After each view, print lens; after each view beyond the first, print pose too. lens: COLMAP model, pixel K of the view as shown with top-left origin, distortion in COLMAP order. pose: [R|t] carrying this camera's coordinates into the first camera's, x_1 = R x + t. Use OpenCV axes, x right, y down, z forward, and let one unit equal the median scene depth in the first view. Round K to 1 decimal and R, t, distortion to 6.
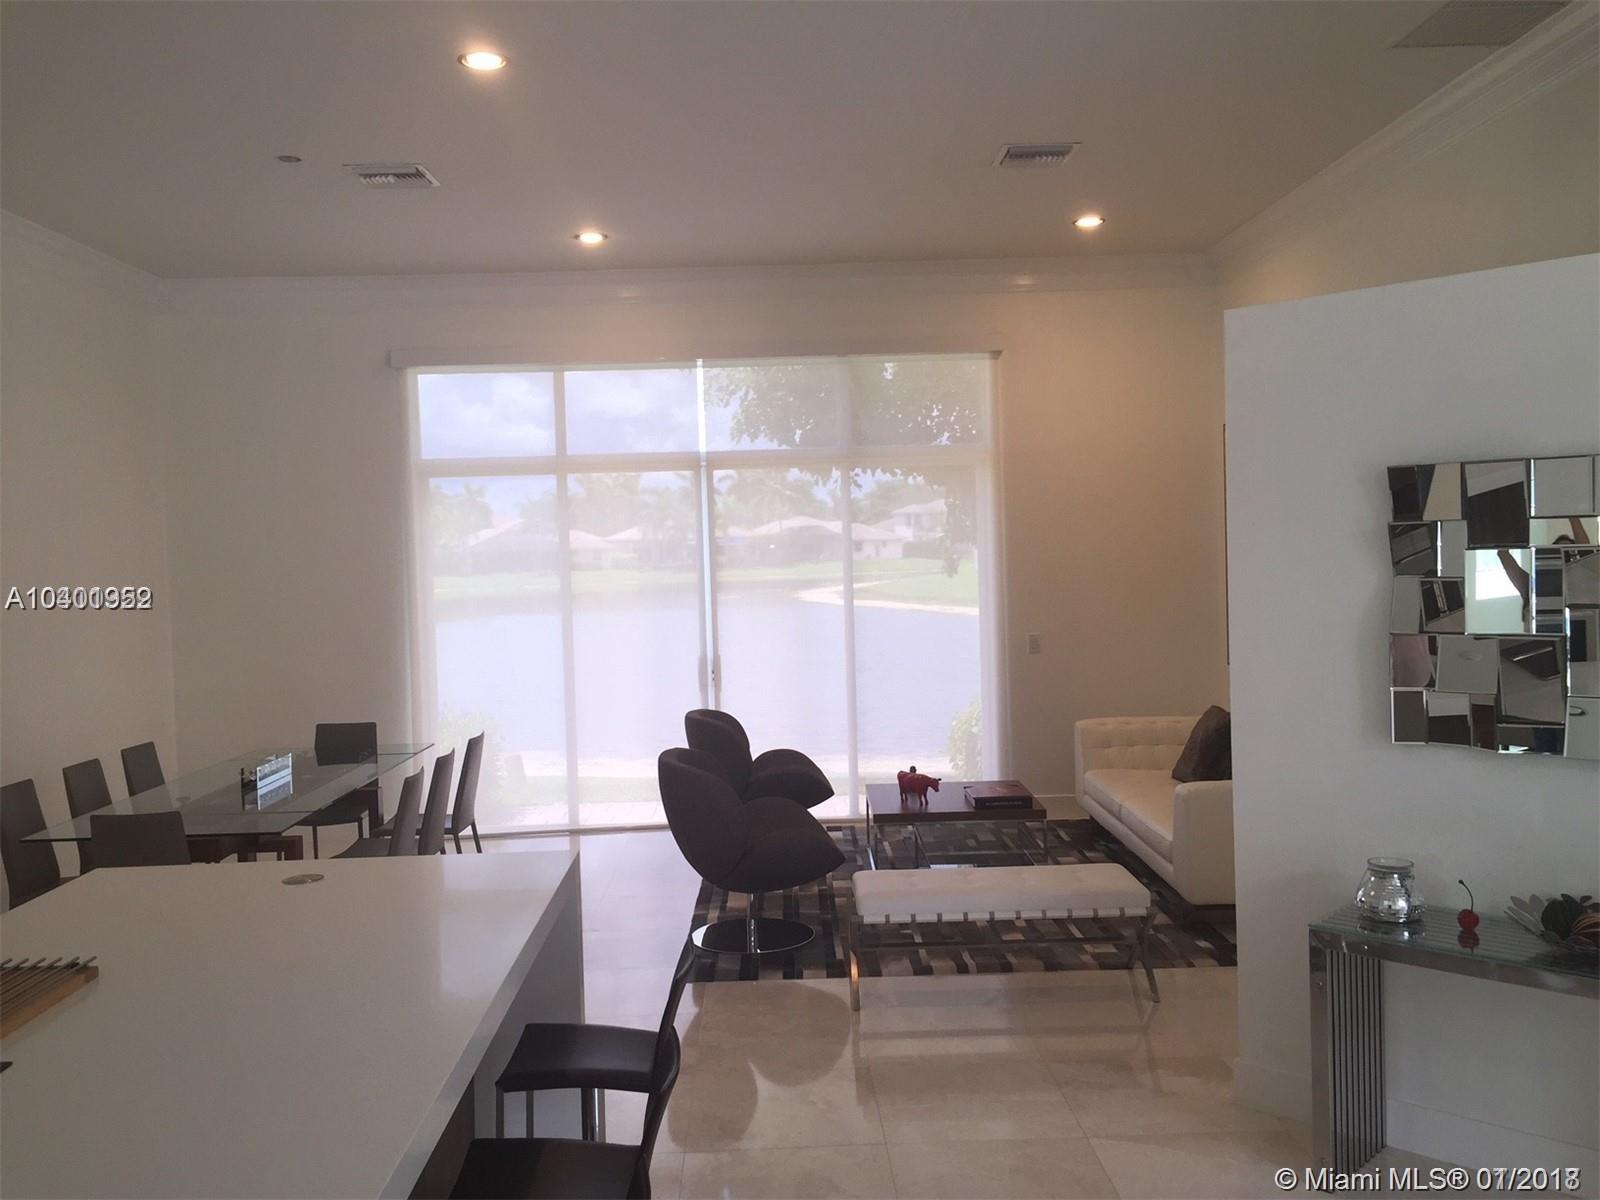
lens RADIAL K [[1347.3, 0, 795.3], [0, 1347.3, 612.5], [0, 0, 1]] dist [0.068030, -0.075089]
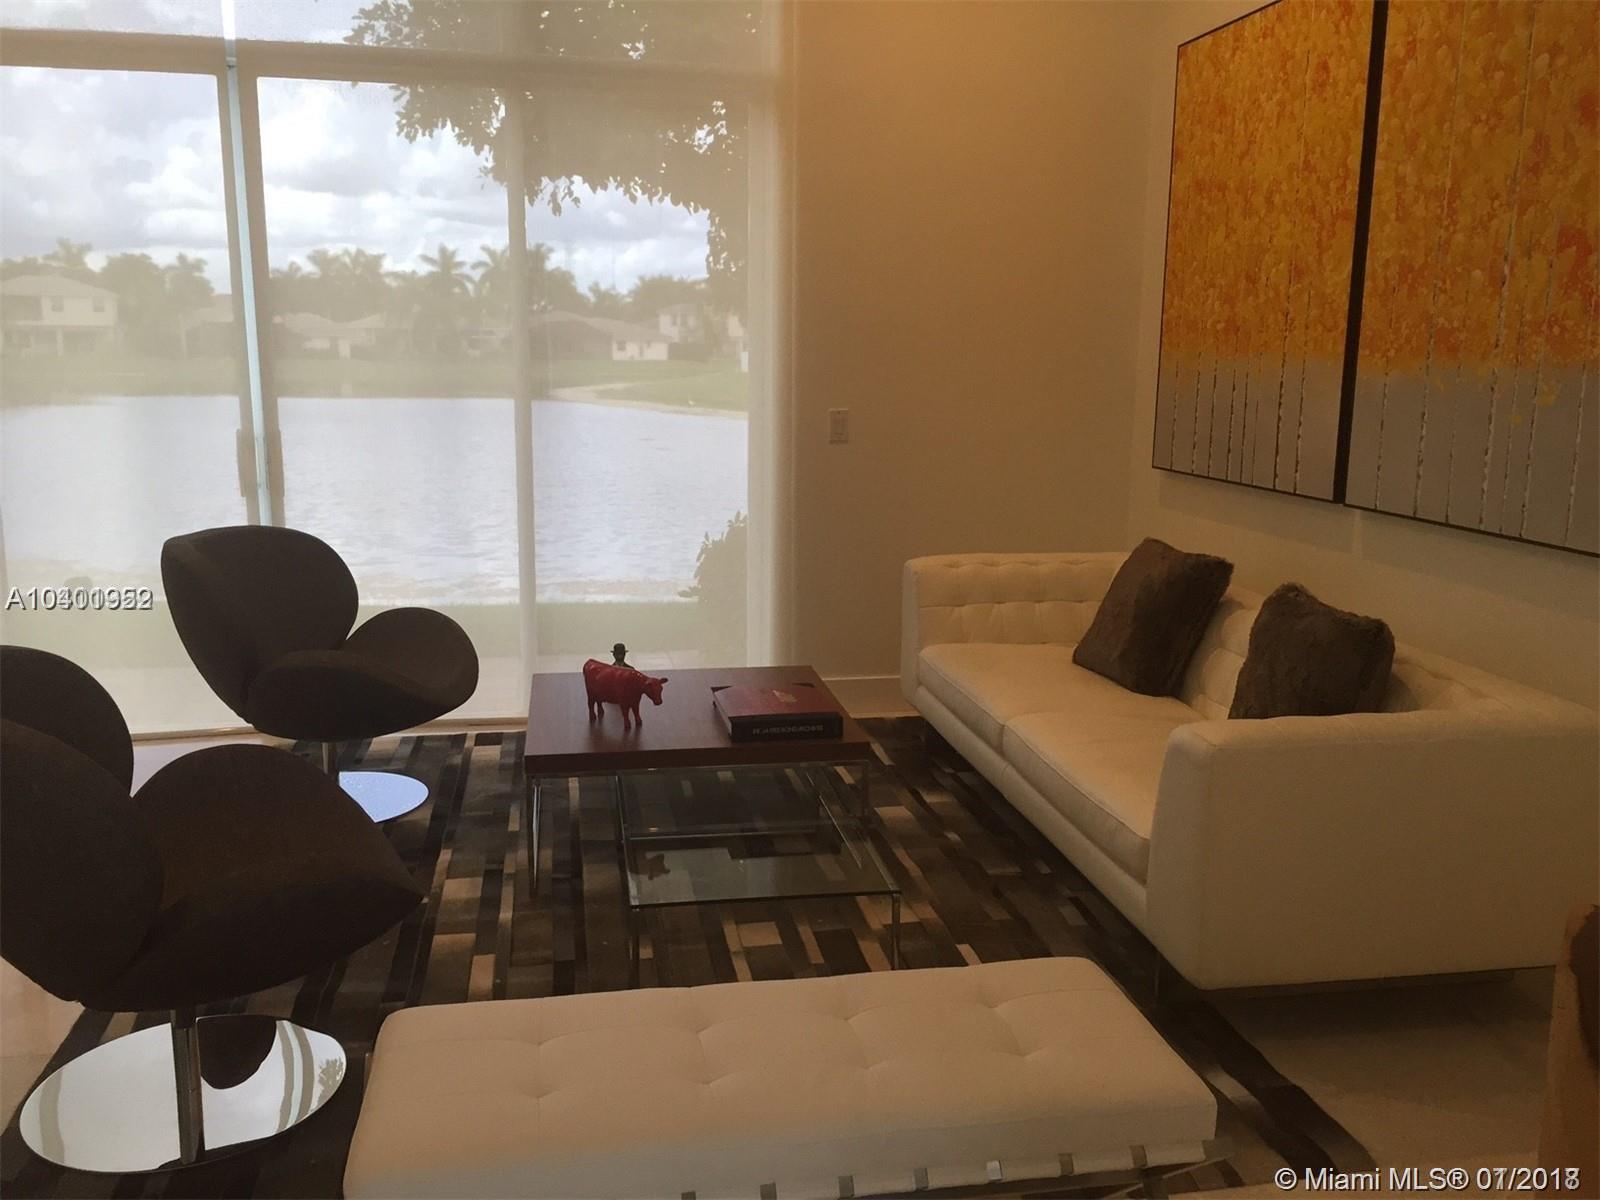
lens RADIAL K [[1347.3, 0, 791.9], [0, 1347.3, 597.4], [0, 0, 1]] dist [0.068030, -0.075089]
pose [[0.984993, 0.006668, 0.172465, 0.058409], [-0.029390, 0.991139, 0.129536, 0.022873], [-0.170073, -0.132660, 0.976461, 0.439806]]
